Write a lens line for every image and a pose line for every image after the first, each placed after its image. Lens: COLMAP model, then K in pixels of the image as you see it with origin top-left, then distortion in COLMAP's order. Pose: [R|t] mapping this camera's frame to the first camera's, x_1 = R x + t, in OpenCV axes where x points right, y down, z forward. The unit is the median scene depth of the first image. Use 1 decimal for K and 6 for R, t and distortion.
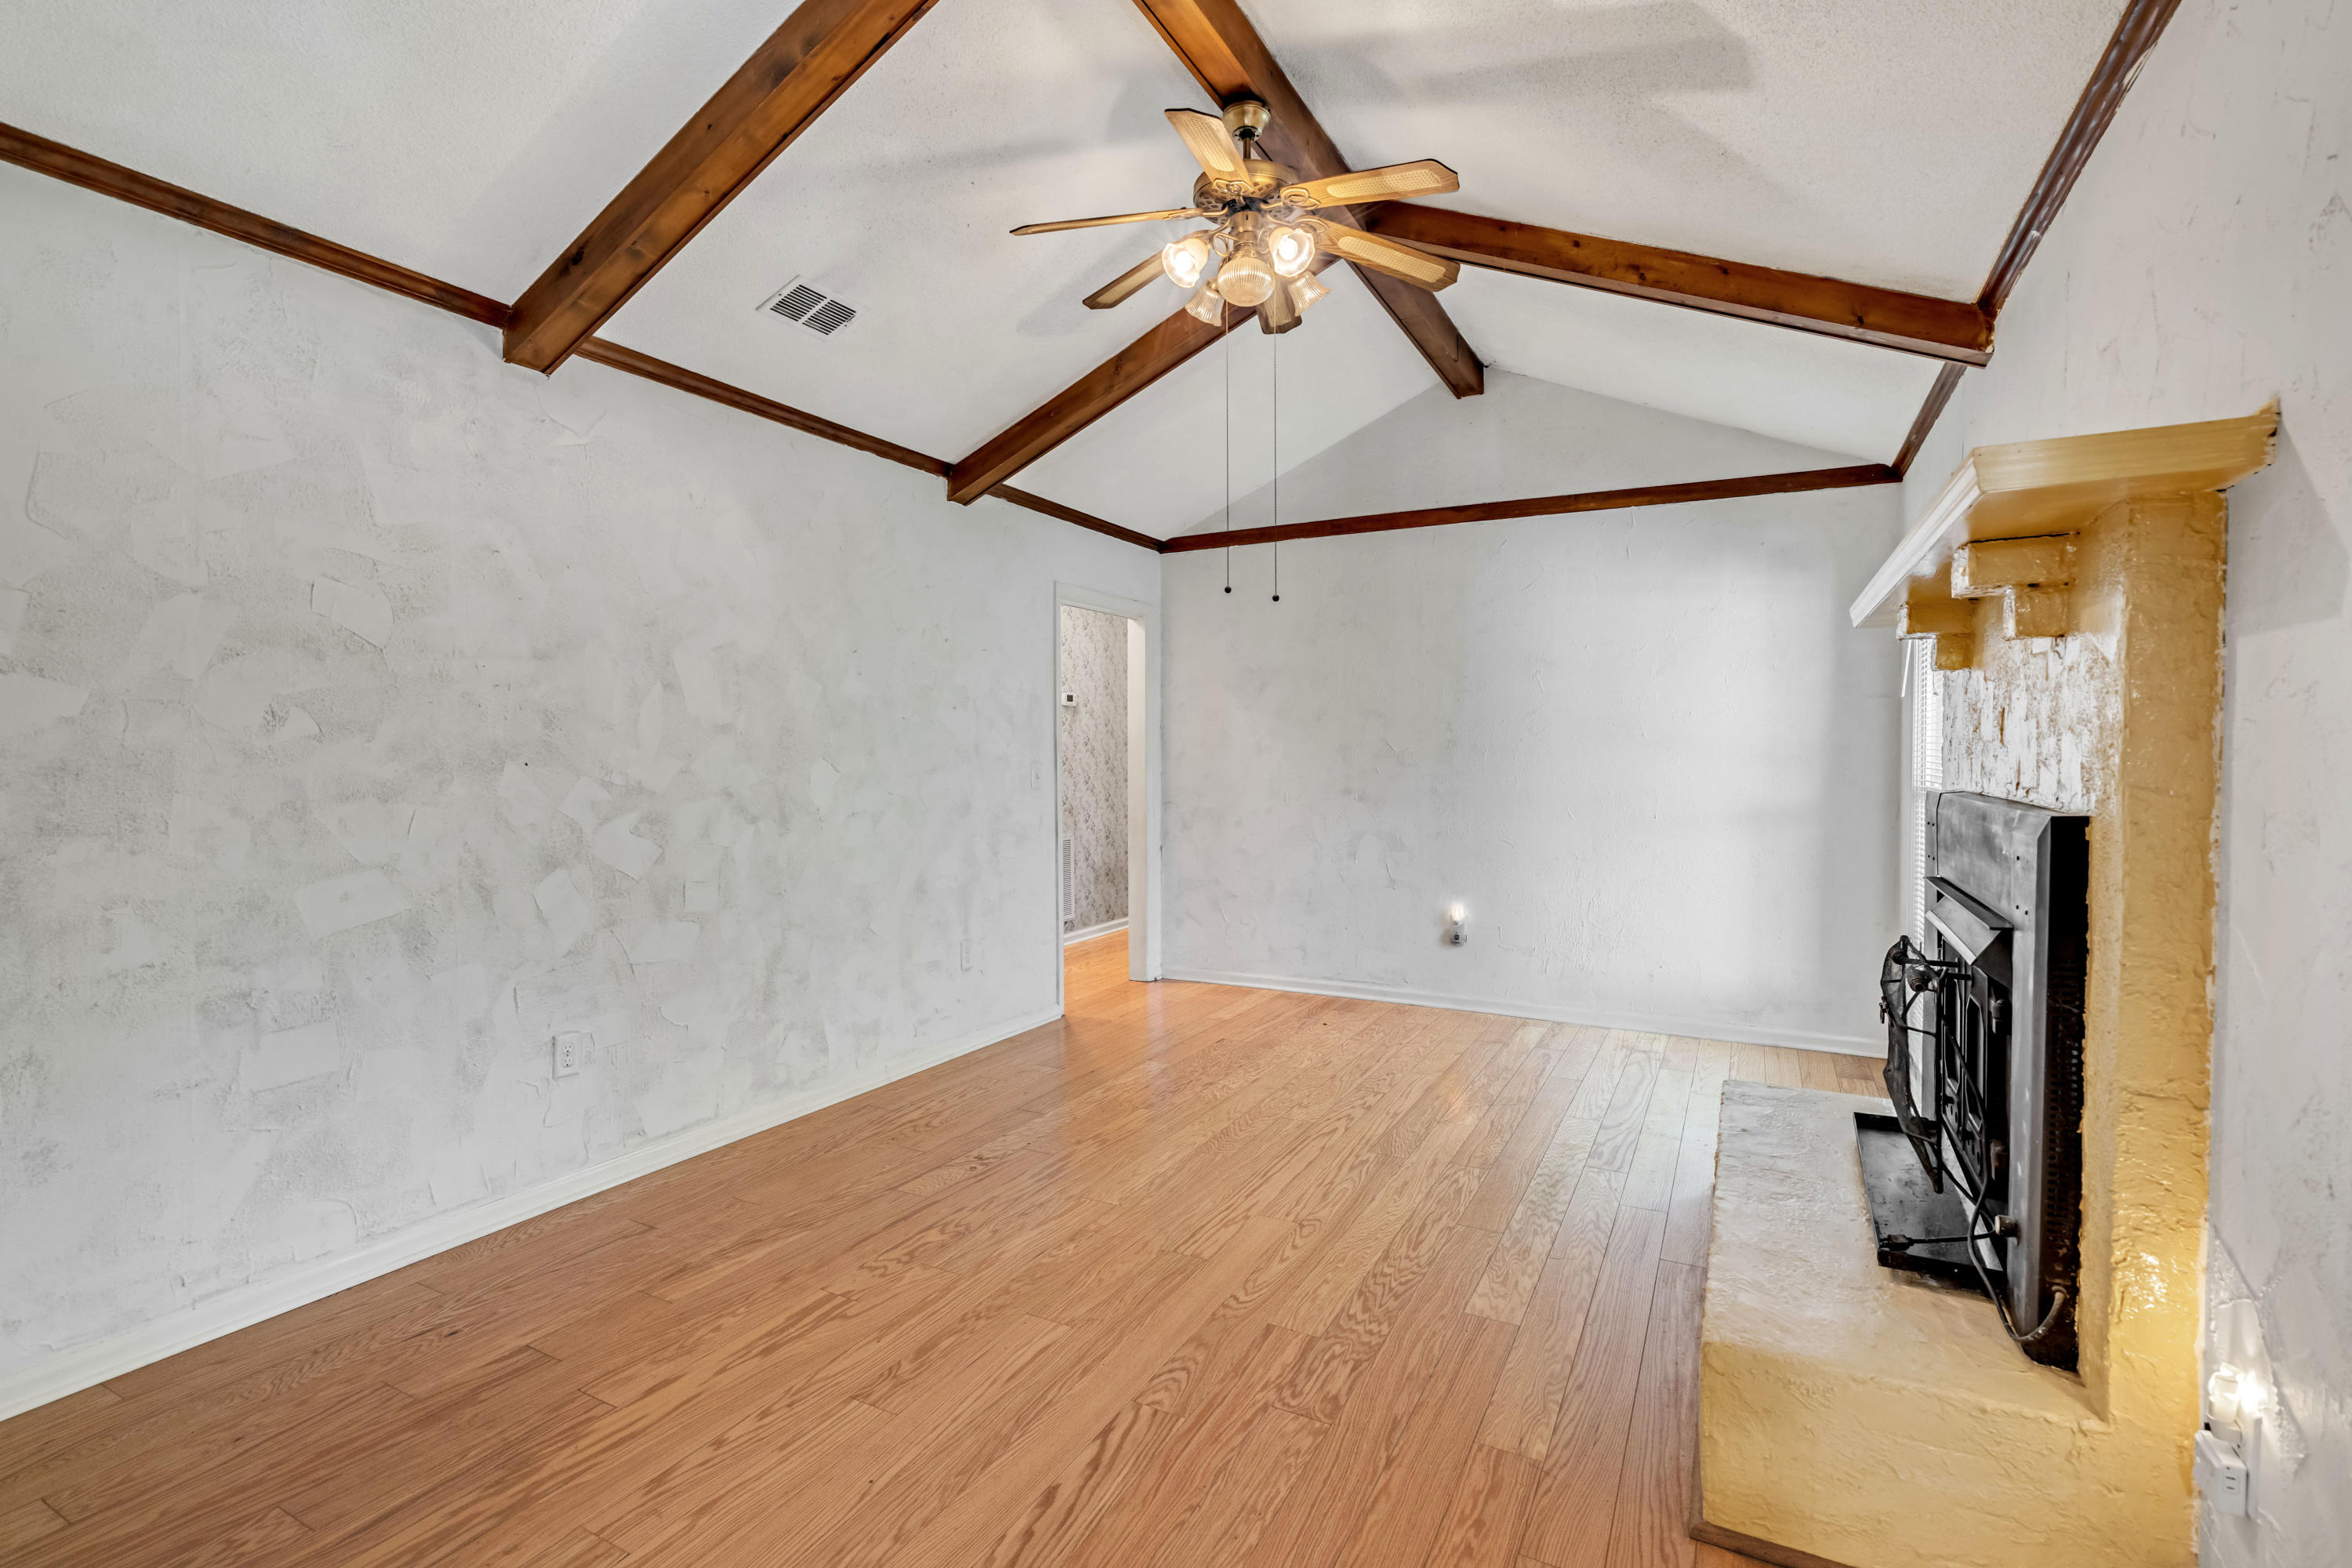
lens RADIAL K [[1068.7, 0, 1186.4], [0, 1068.7, 757.0], [0, 0, 1]] dist [-0.010192, 0.001884]
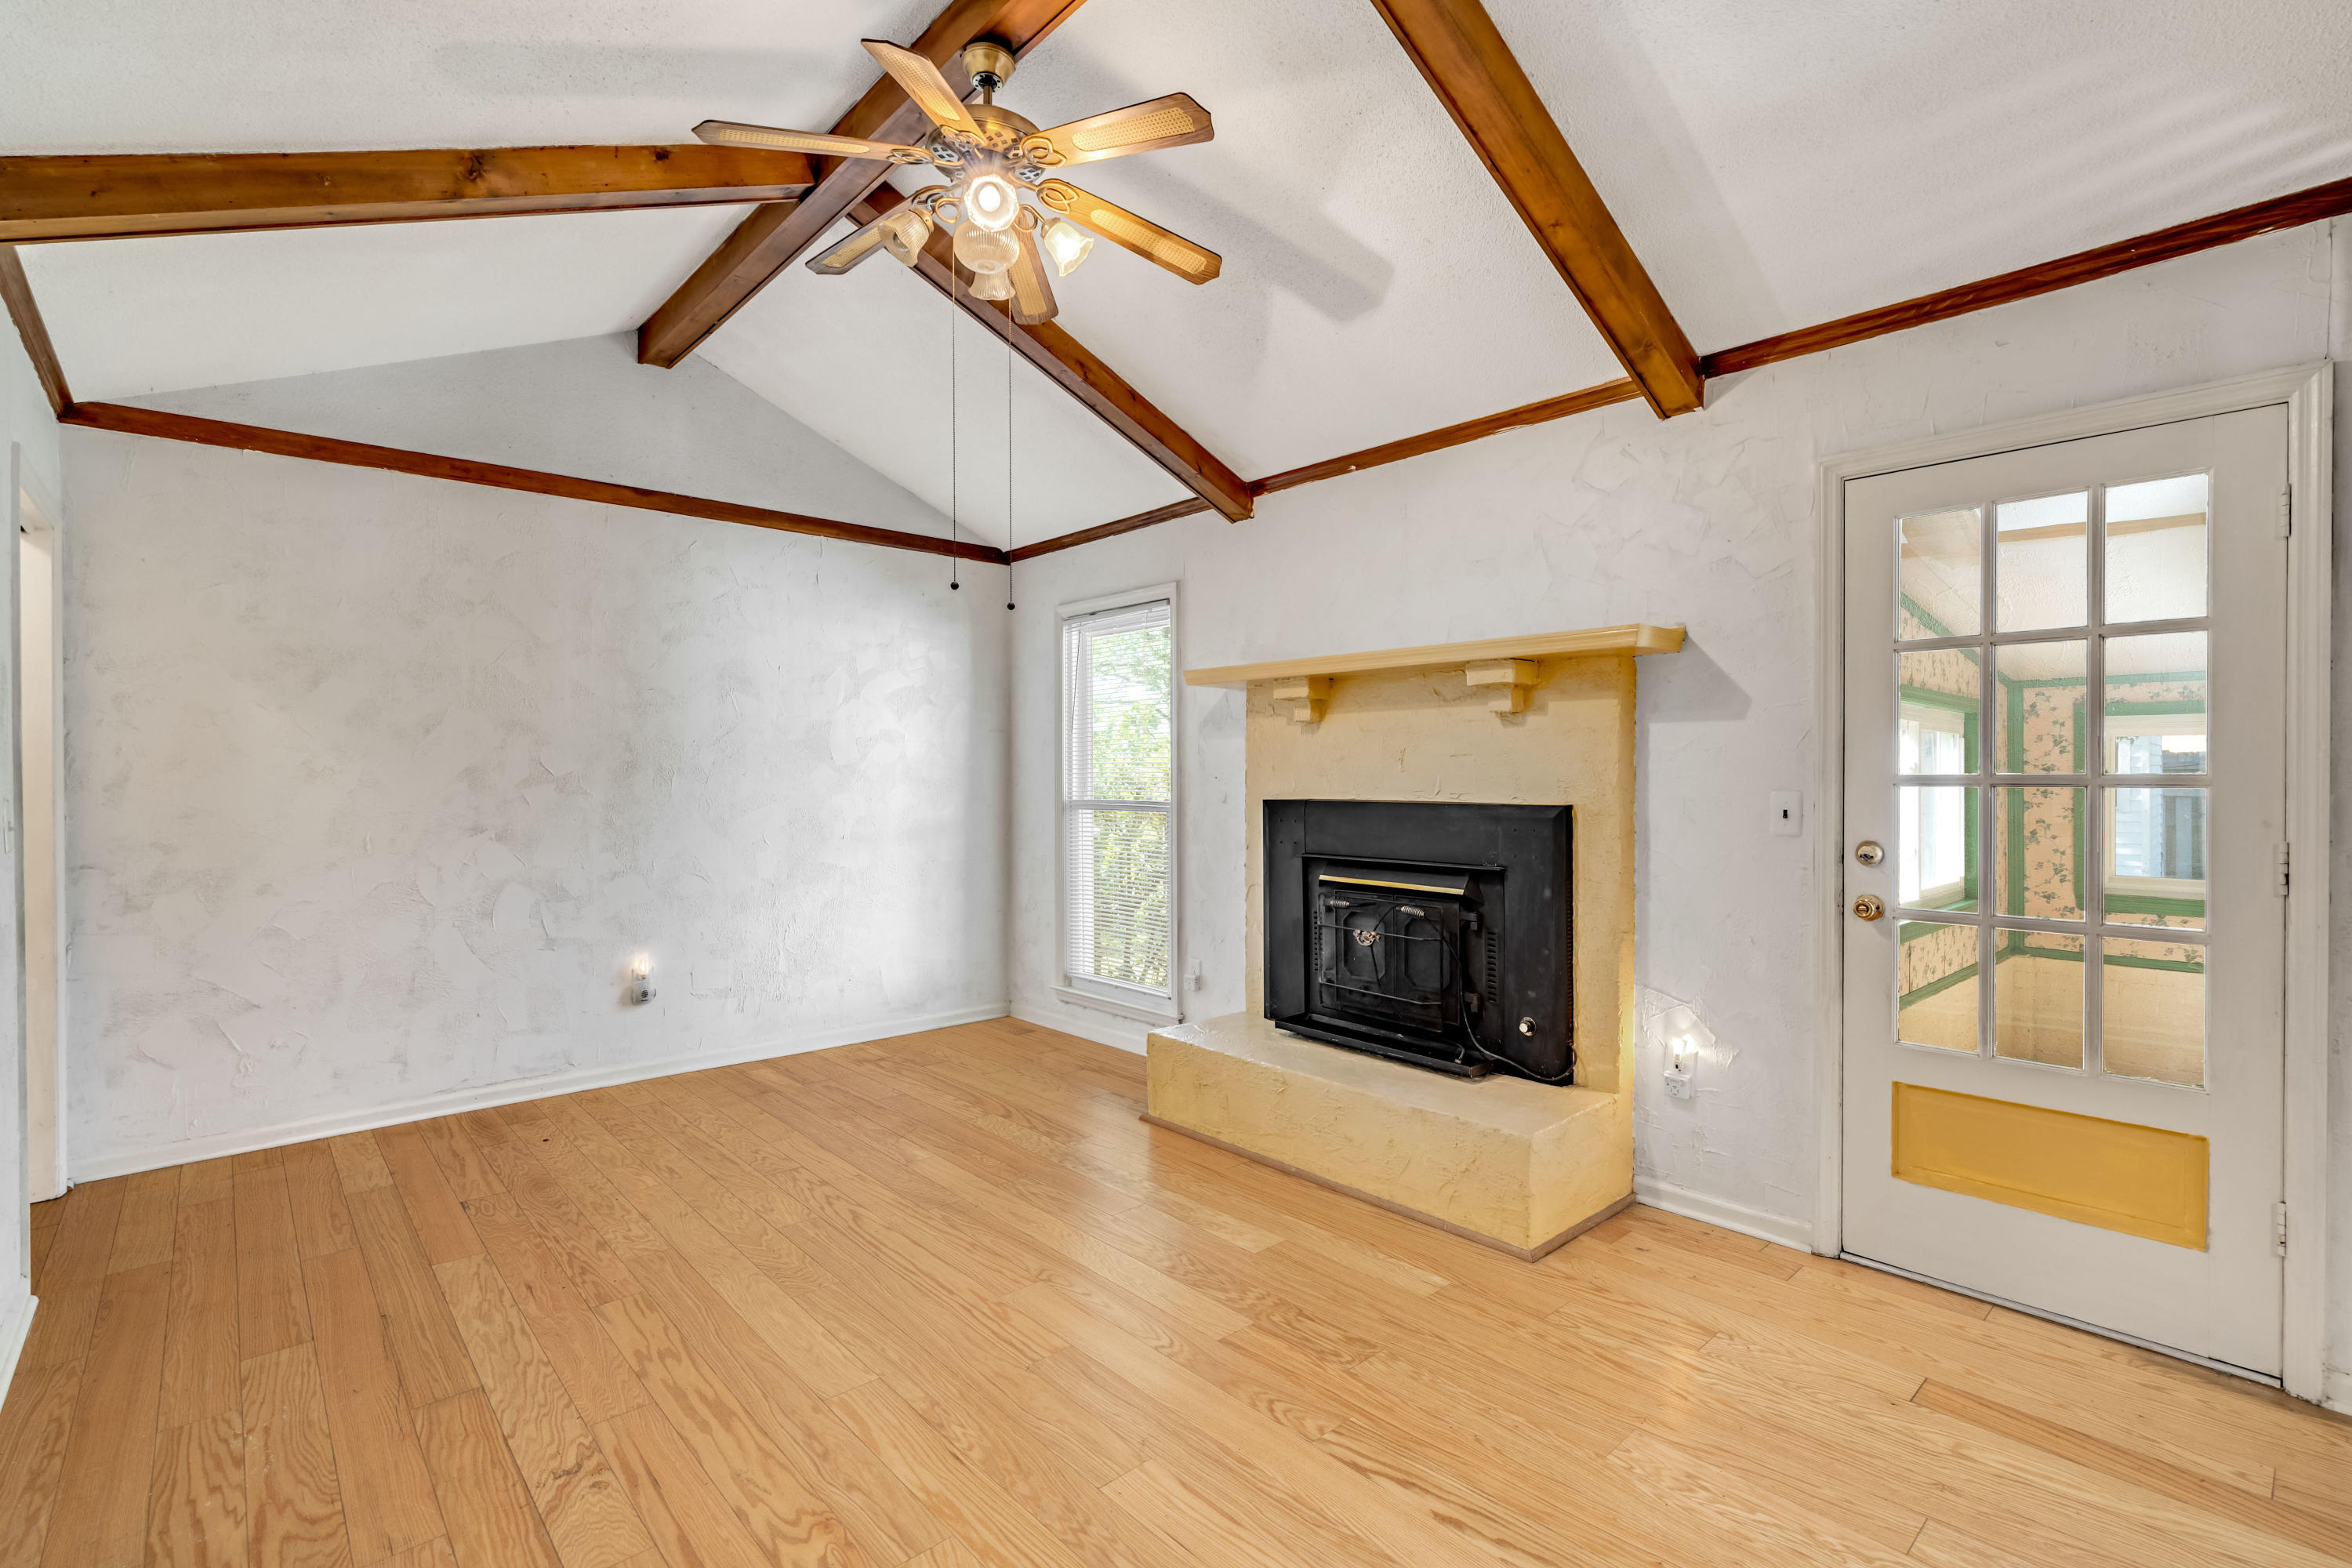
lens RADIAL K [[1068.7, 0, 1186.4], [0, 1068.7, 757.0], [0, 0, 1]] dist [-0.010192, 0.001884]
pose [[0.342597, 0.013702, 0.939382, -0.621698], [0.007308, 0.999825, -0.017248, -0.003003], [-0.939454, 0.012774, 0.342437, 0.472172]]
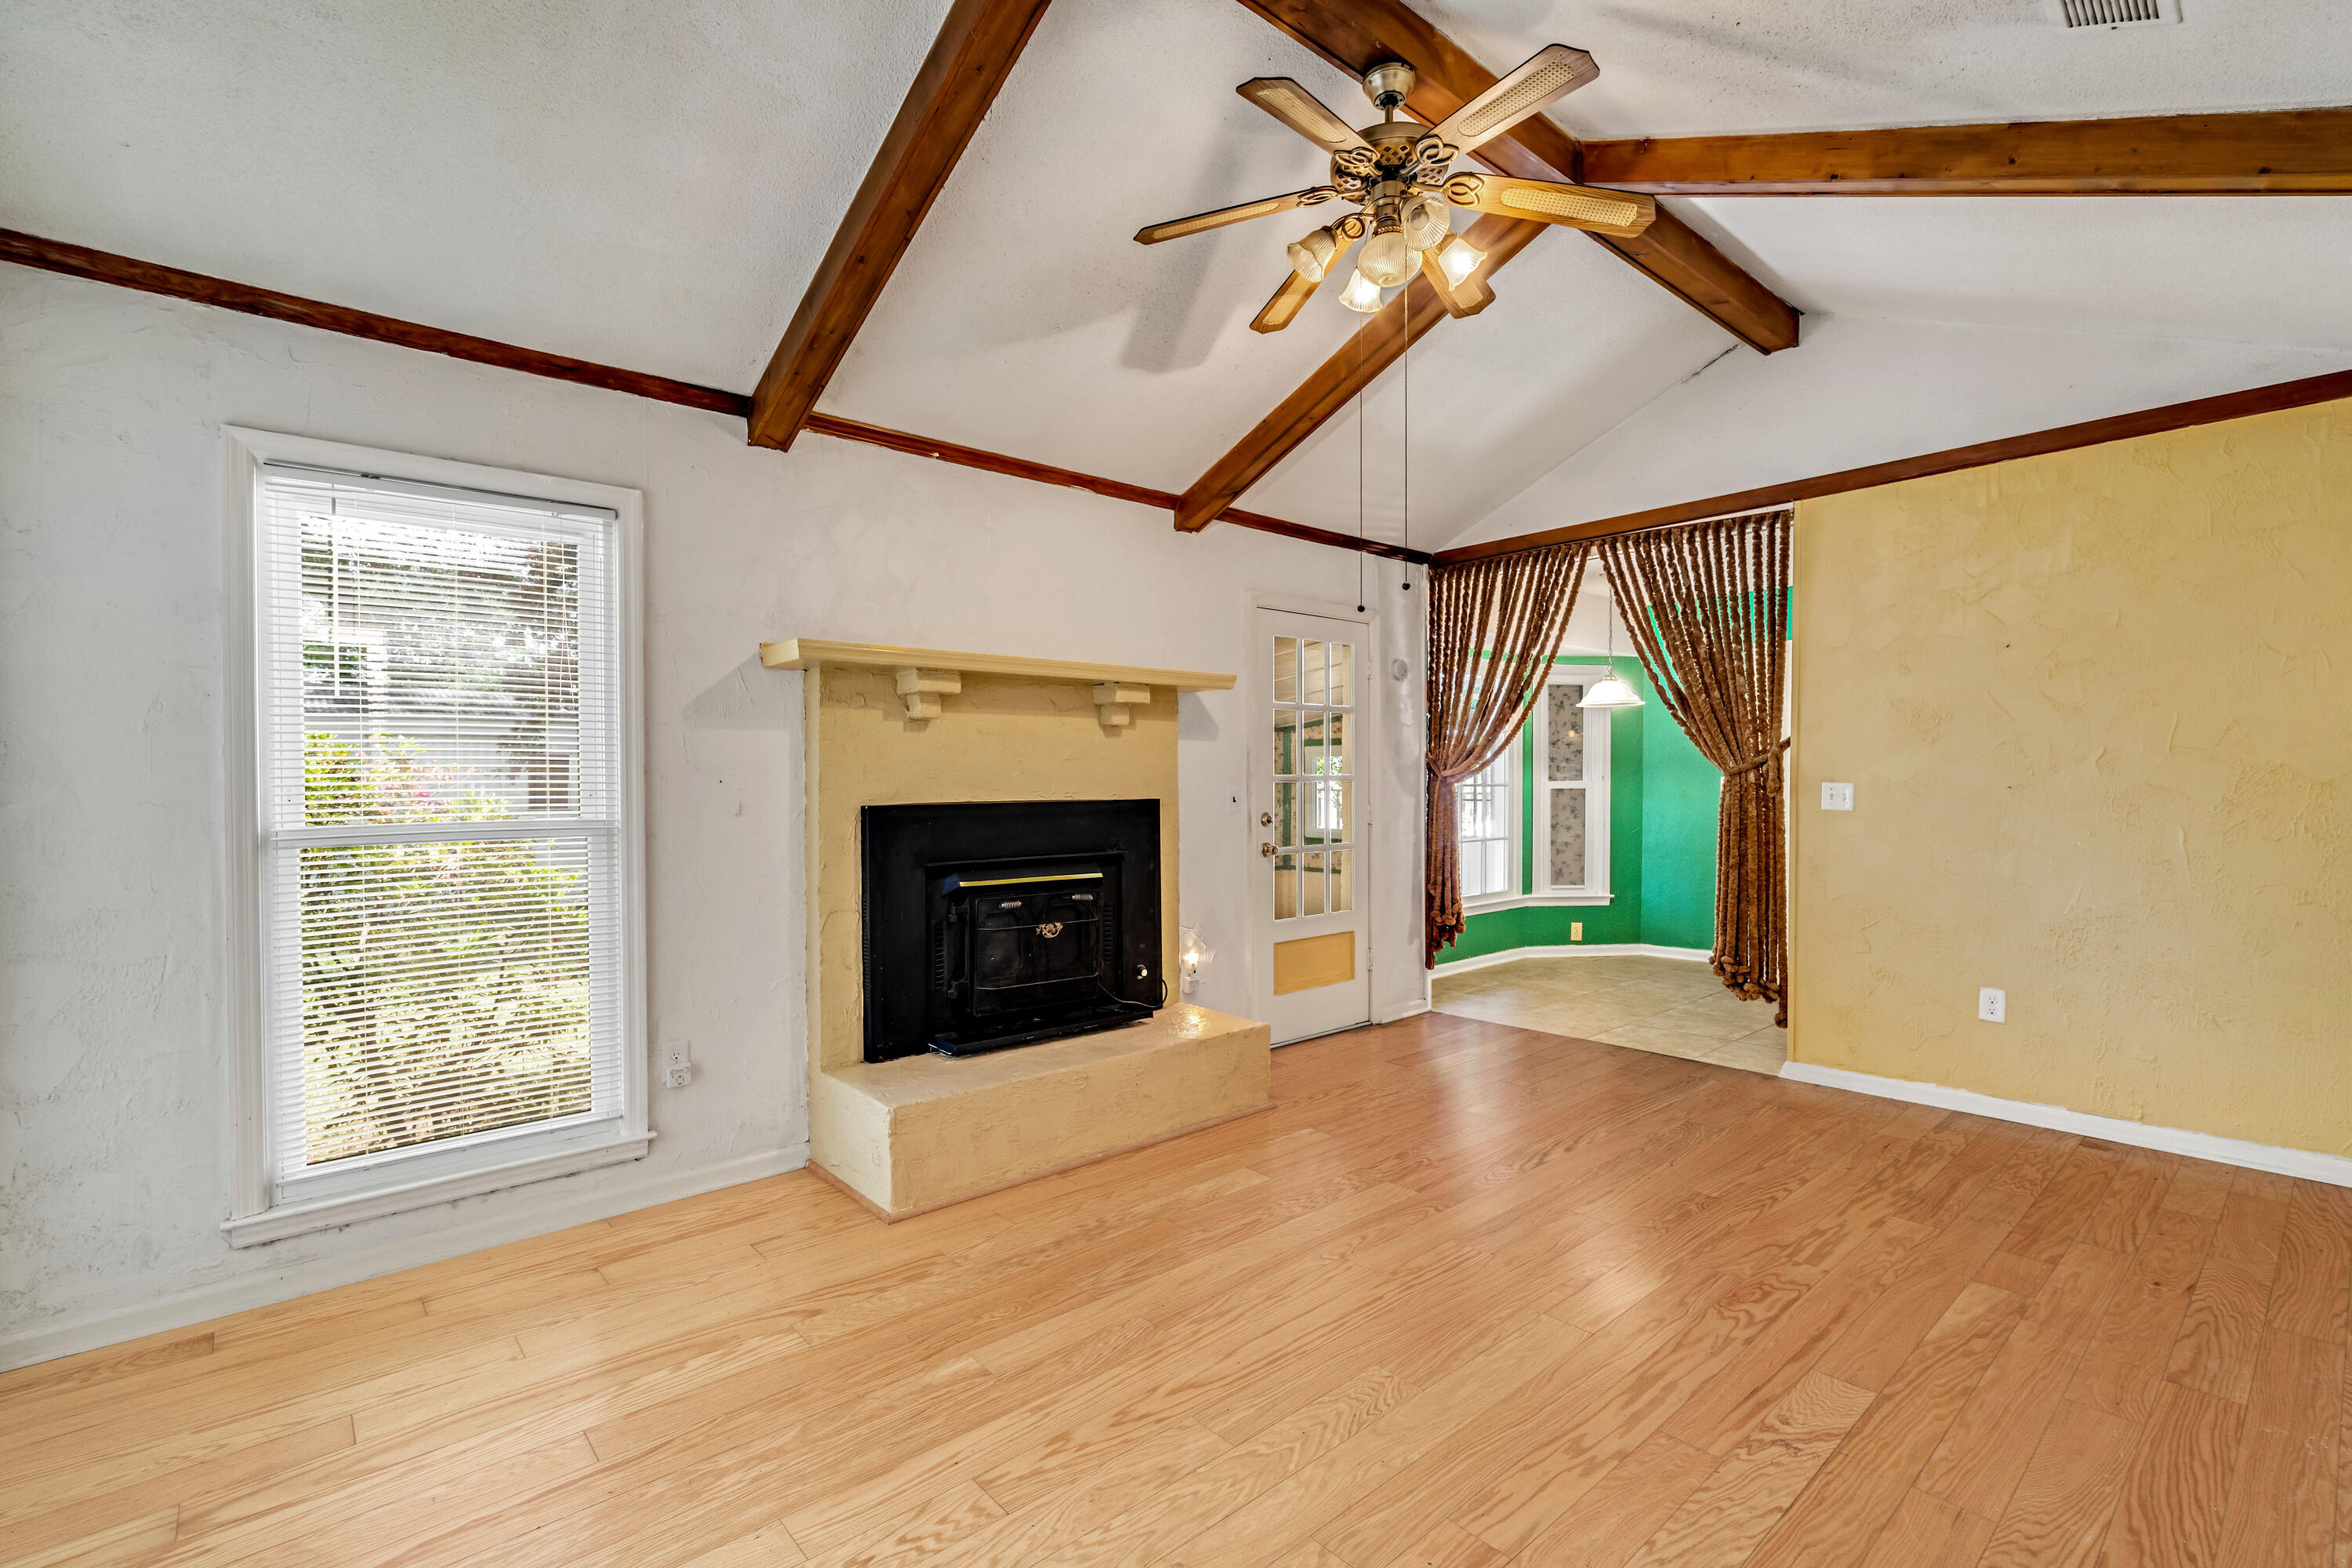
lens RADIAL K [[1064.1, 0, 1174.9], [0, 1064.1, 775.1], [0, 0, 1]] dist [-0.005191, 0.000014]
pose [[-0.932481, 0.005996, 0.361170, -0.088173], [0.007574, 0.999967, 0.002953, -0.005992], [-0.361140, 0.005489, -0.932495, 1.661584]]
